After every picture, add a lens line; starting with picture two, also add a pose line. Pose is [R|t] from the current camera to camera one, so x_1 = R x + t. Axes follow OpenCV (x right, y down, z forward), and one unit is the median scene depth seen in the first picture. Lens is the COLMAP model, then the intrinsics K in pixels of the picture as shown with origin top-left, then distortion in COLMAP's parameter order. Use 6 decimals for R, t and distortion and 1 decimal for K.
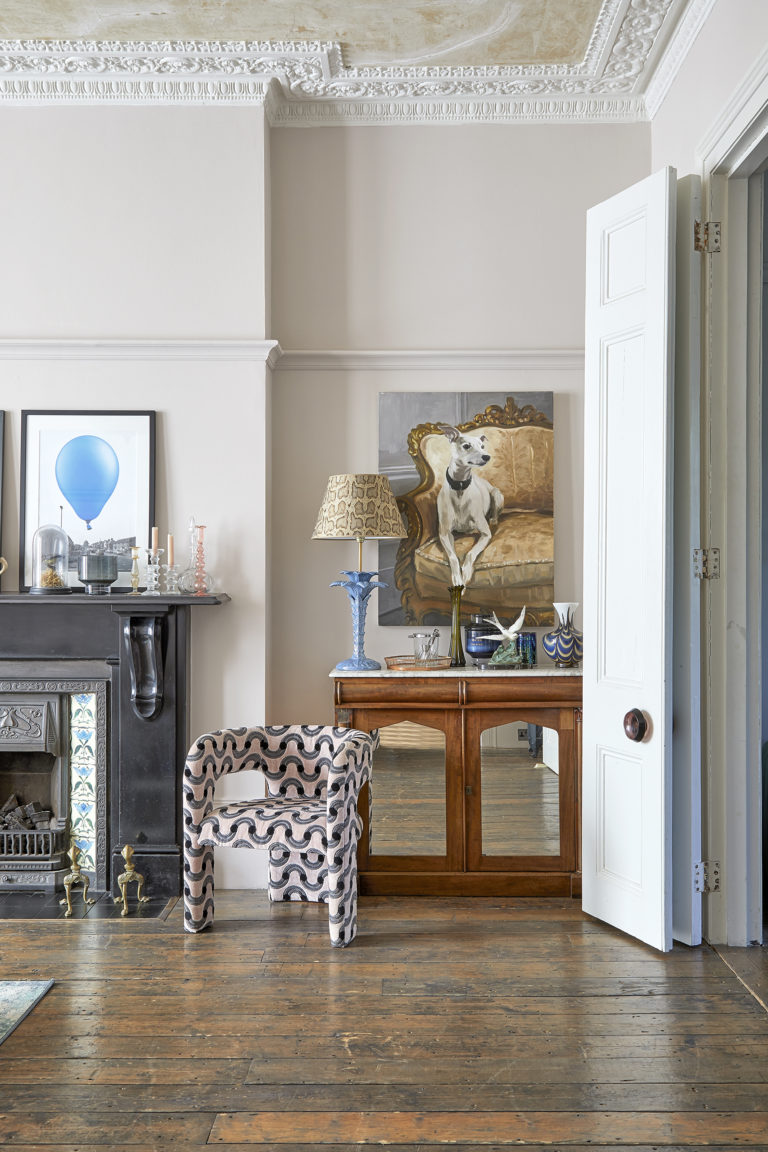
lens RADIAL K [[1194.4, 0, 388.6], [0, 1194.4, 572.9], [0, 0, 1]] dist [0.026611, 0.037609]
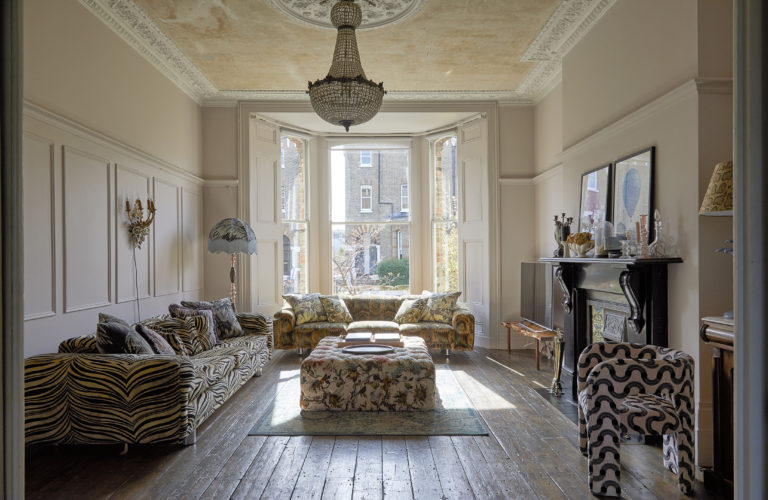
lens RADIAL K [[497.8, 0, 387.0], [0, 497.8, 242.0], [0, 0, 1]] dist [0.006090, -0.002442]
pose [[0.048326, -0.033369, -0.998274, 0.481966], [0.001097, 0.999443, -0.033355, 0.018664], [0.998831, 0.000517, 0.048335, 0.621895]]
